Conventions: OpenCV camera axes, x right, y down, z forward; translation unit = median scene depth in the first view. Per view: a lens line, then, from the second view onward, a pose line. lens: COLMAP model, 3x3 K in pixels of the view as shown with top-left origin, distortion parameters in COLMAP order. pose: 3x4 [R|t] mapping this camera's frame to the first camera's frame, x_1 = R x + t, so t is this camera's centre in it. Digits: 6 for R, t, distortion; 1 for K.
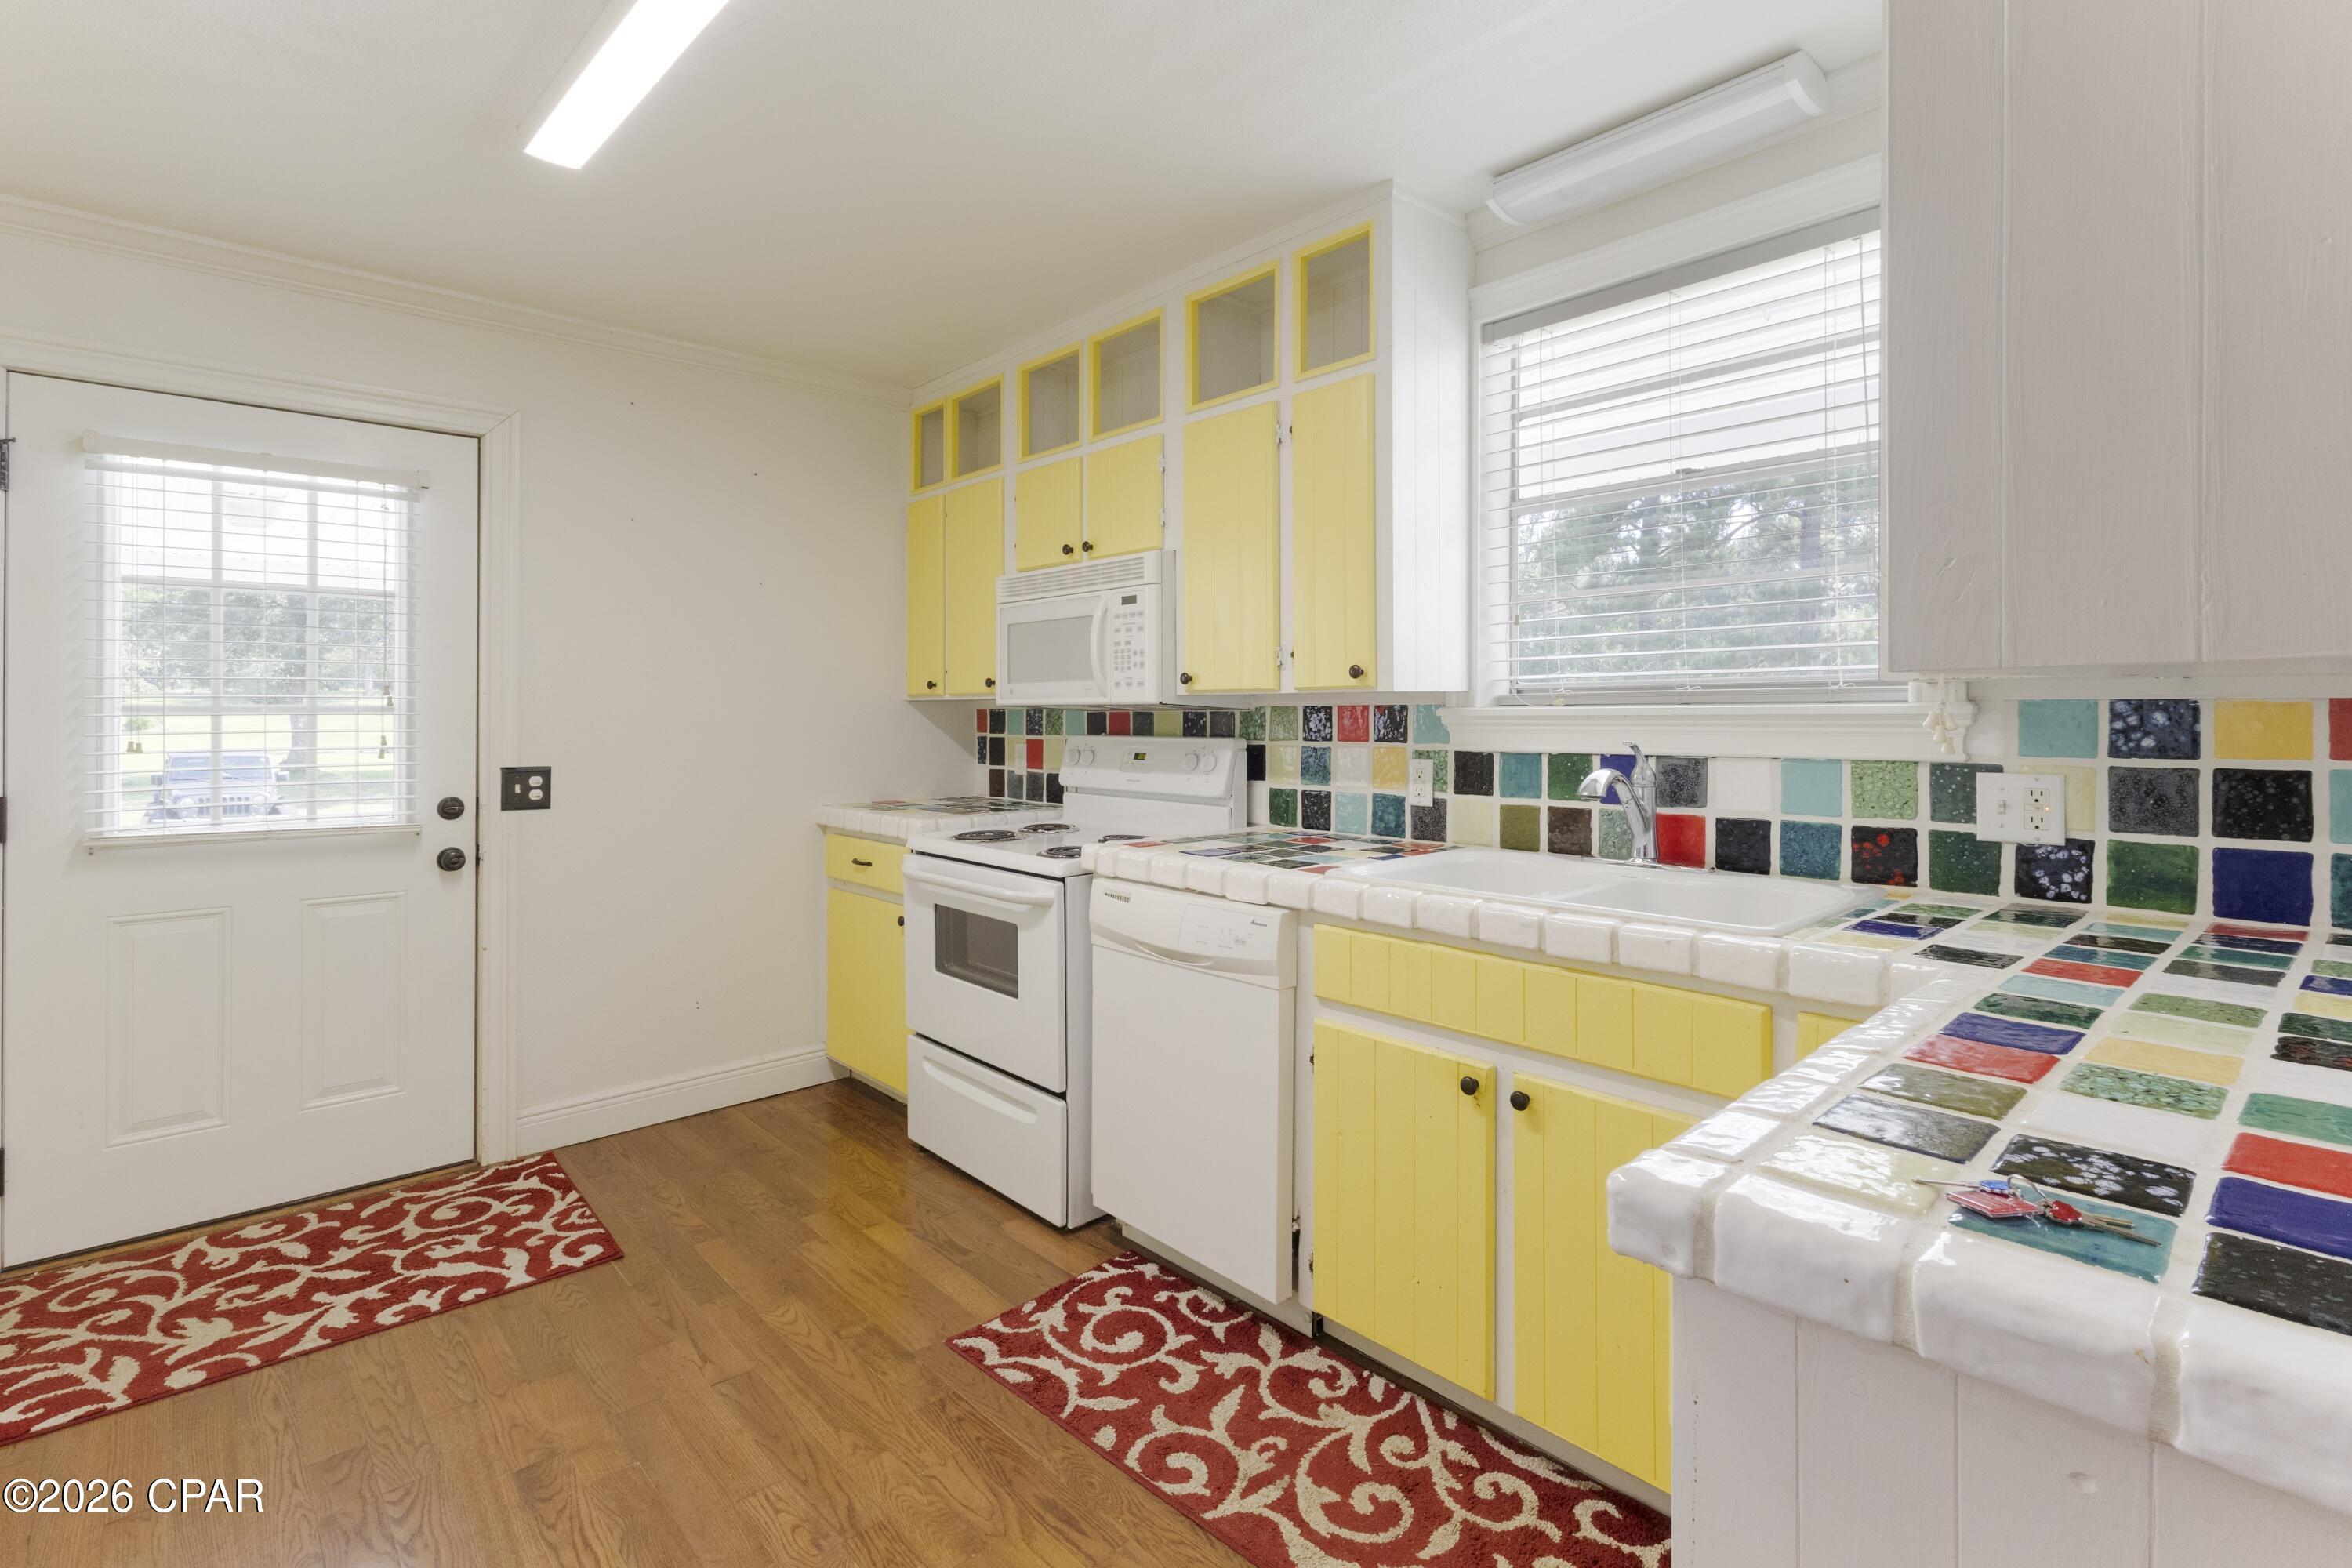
lens RADIAL K [[1111.2, 0, 1159.4], [0, 1111.2, 757.4], [0, 0, 1]] dist [-0.004991, 0.004464]
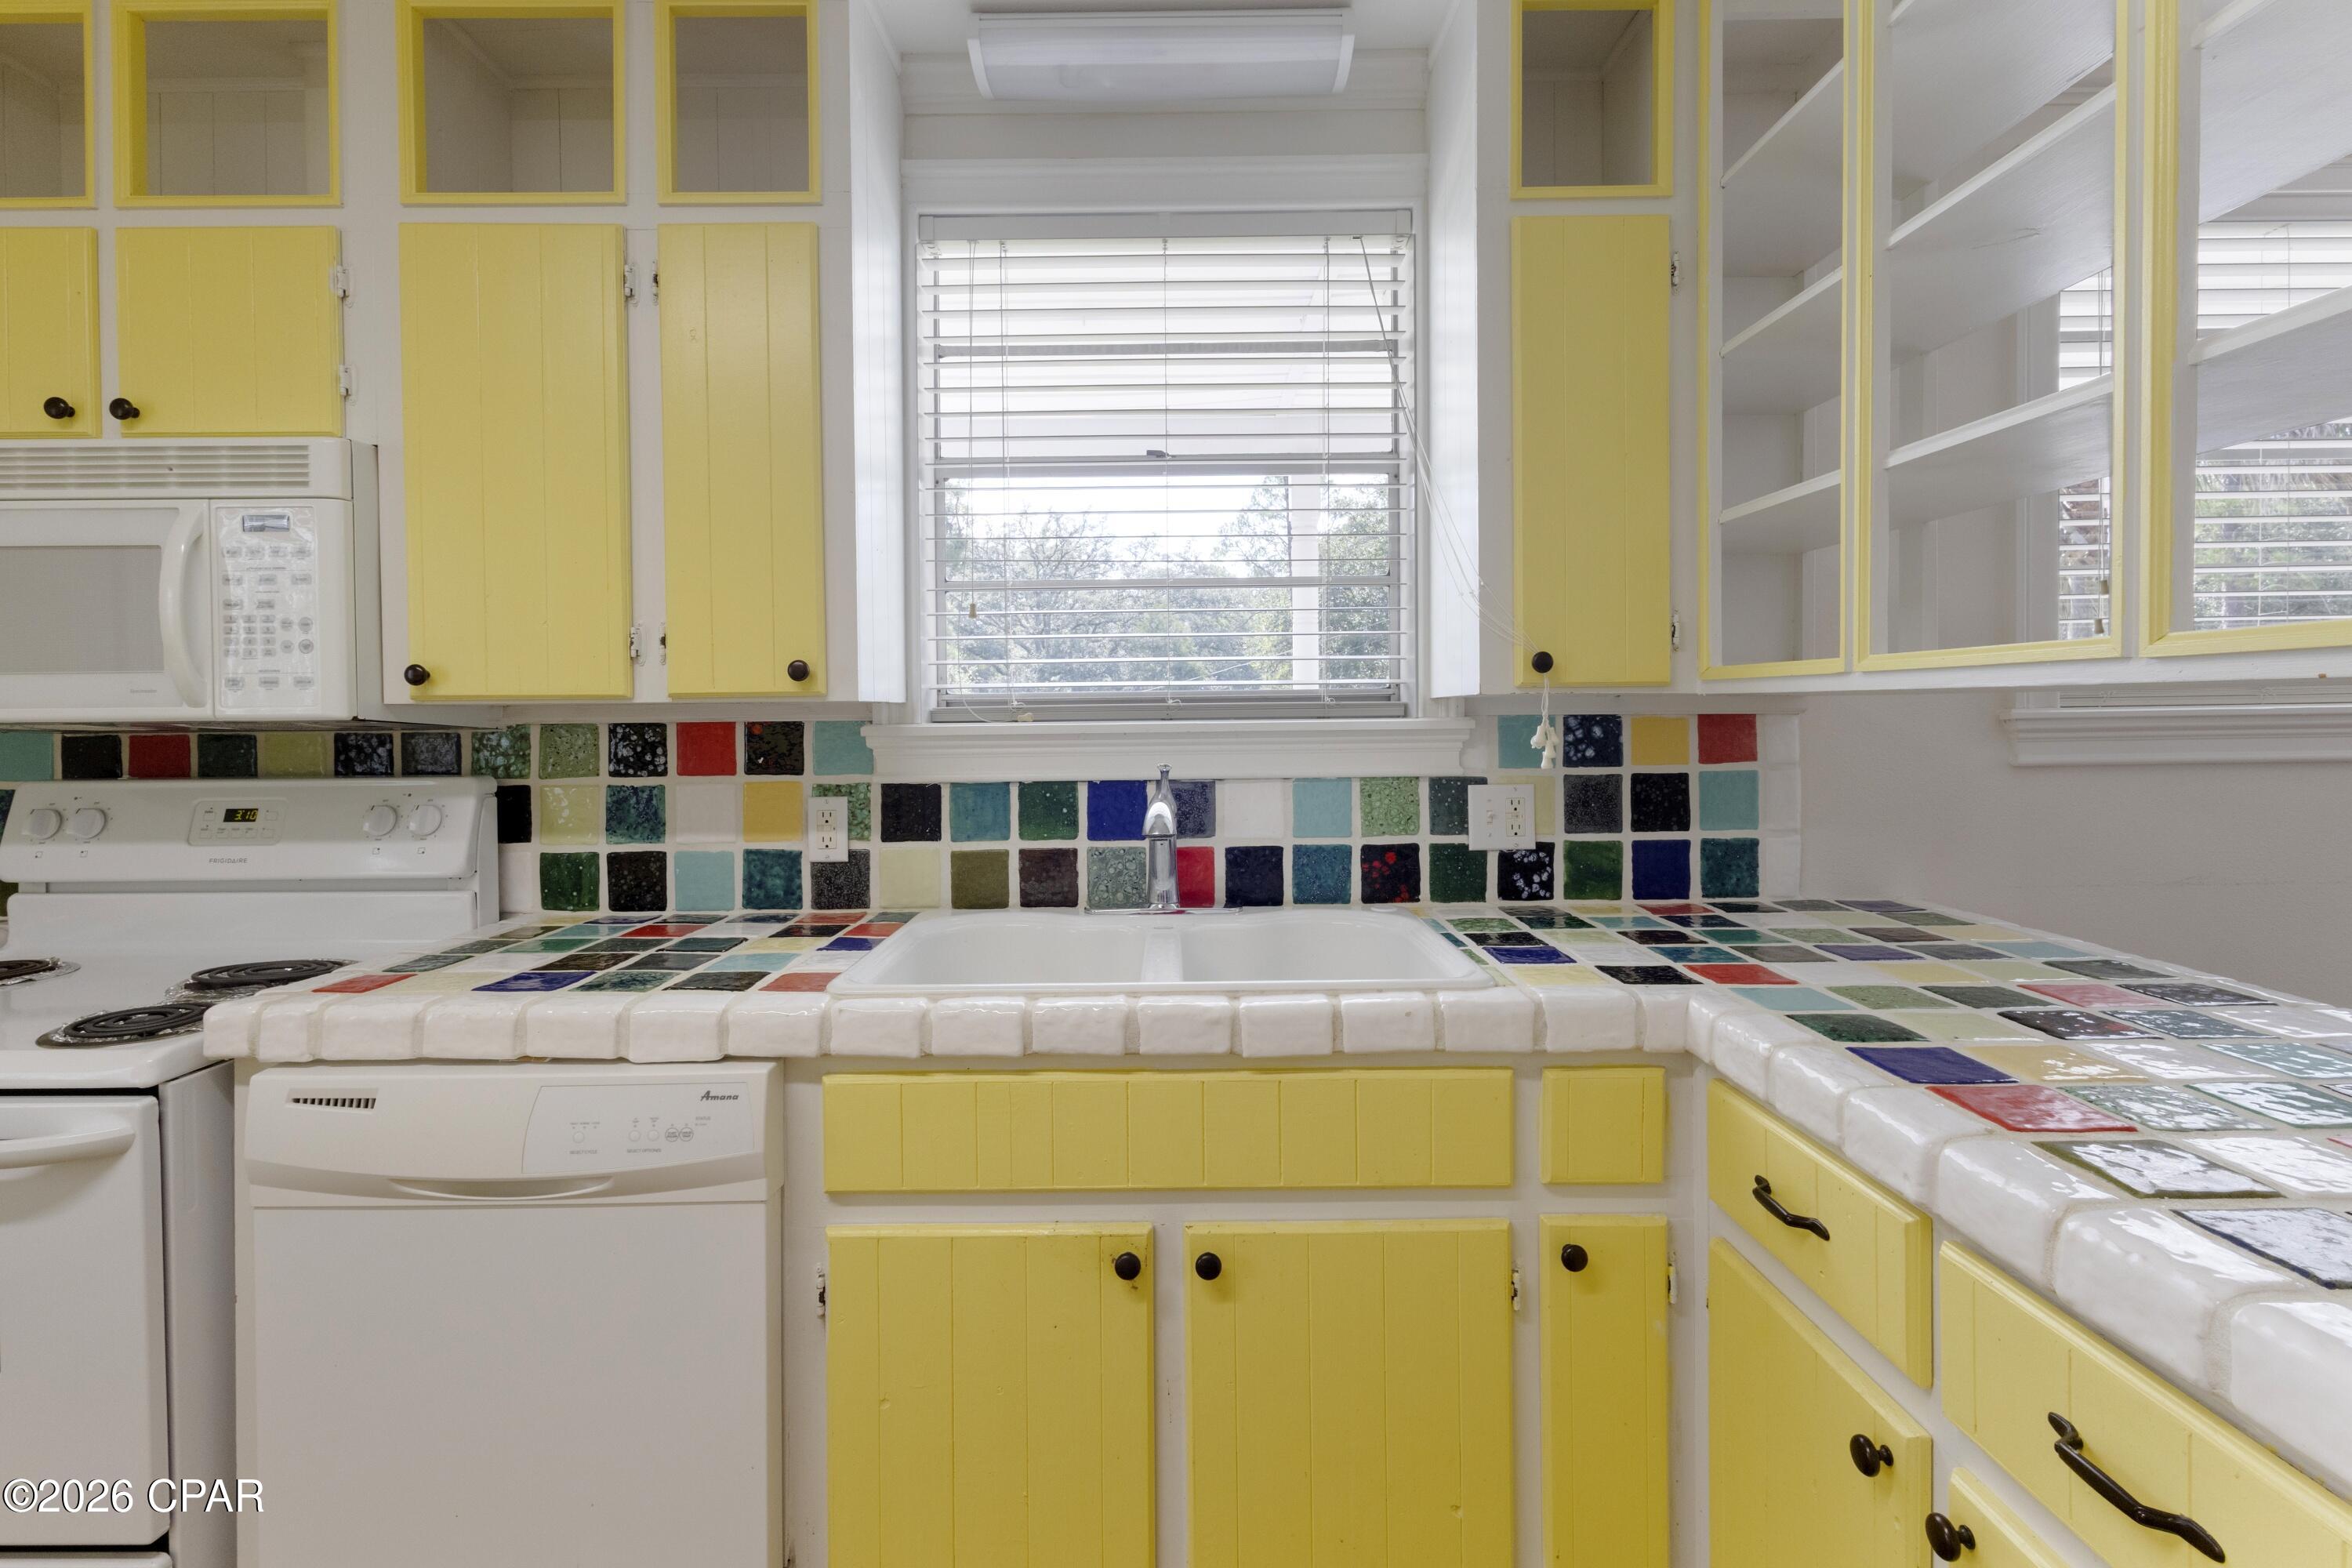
lens RADIAL K [[1111.2, 0, 1178.6], [0, 1111.2, 755.6], [0, 0, 1]] dist [-0.004991, 0.004464]
pose [[0.659658, -0.024219, 0.751176, -0.179254], [0.037002, 0.999315, -0.000275, -0.019235], [-0.750655, 0.027977, 0.660102, 0.420372]]
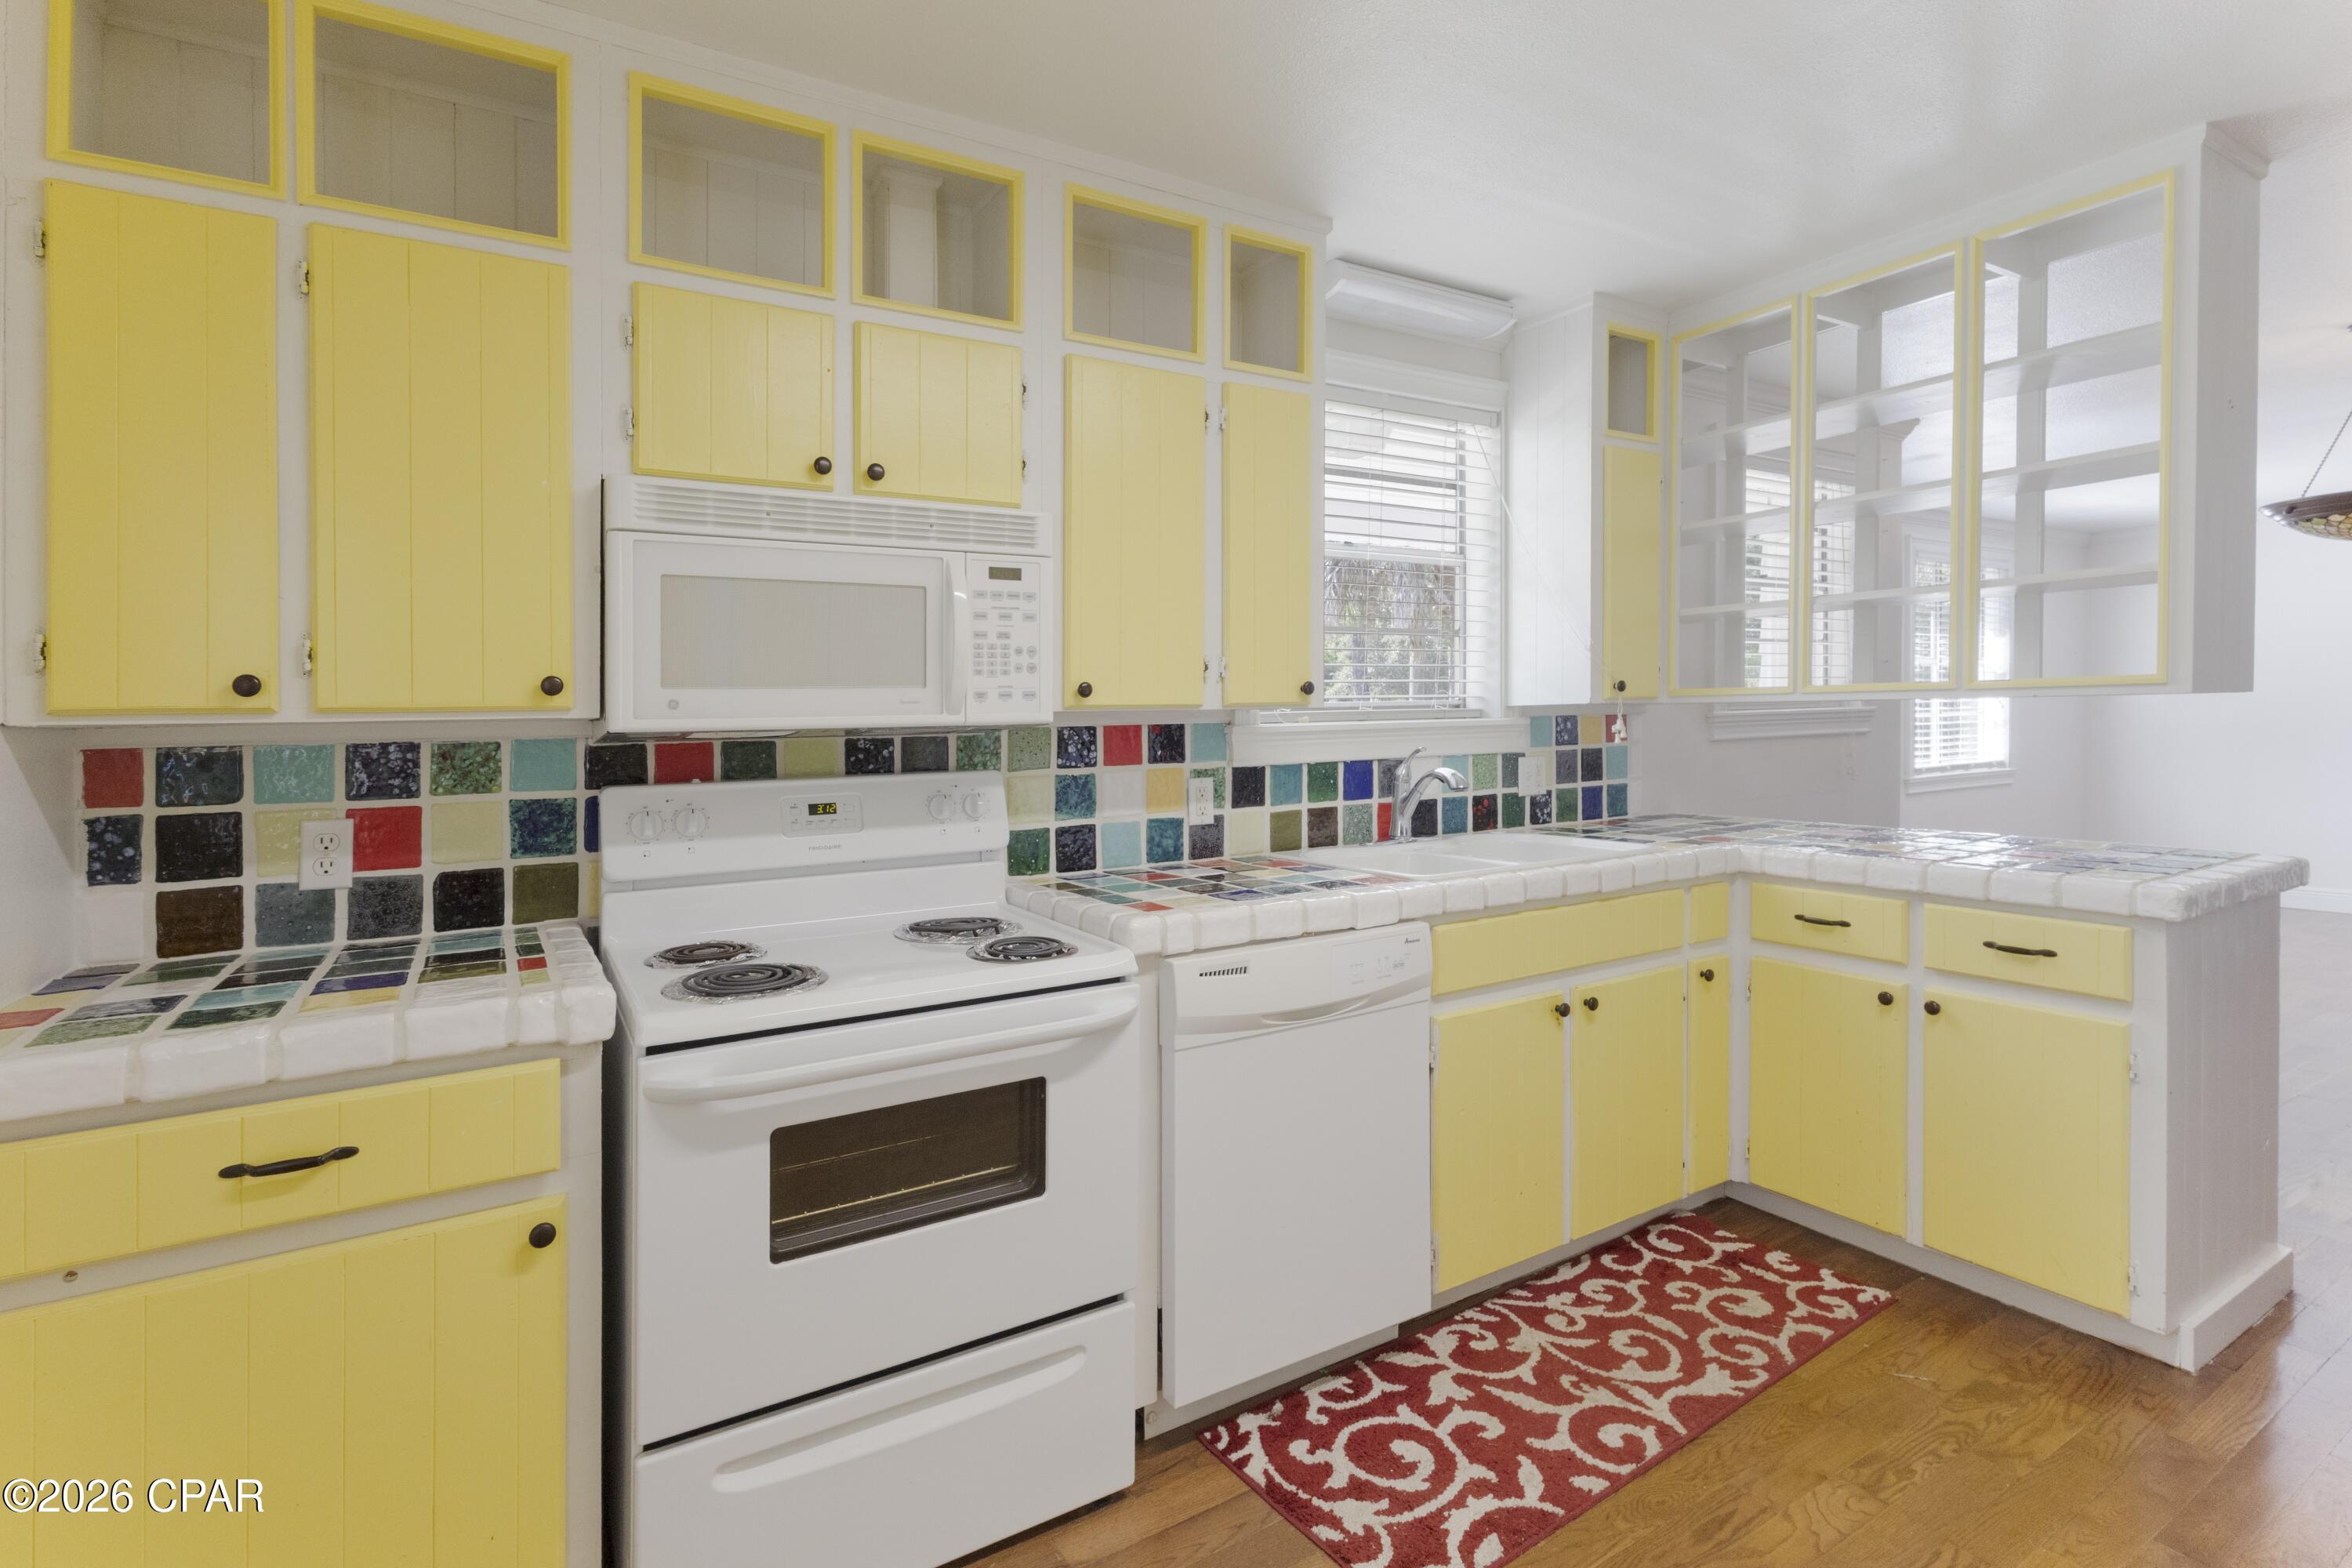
lens RADIAL K [[1111.2, 0, 1158.6], [0, 1111.2, 784.0], [0, 0, 1]] dist [-0.004991, 0.004464]
pose [[0.184259, -0.051102, 0.981548, -0.887774], [0.063382, 0.997187, 0.040018, -0.041690], [-0.980832, 0.054839, 0.186979, 1.001478]]
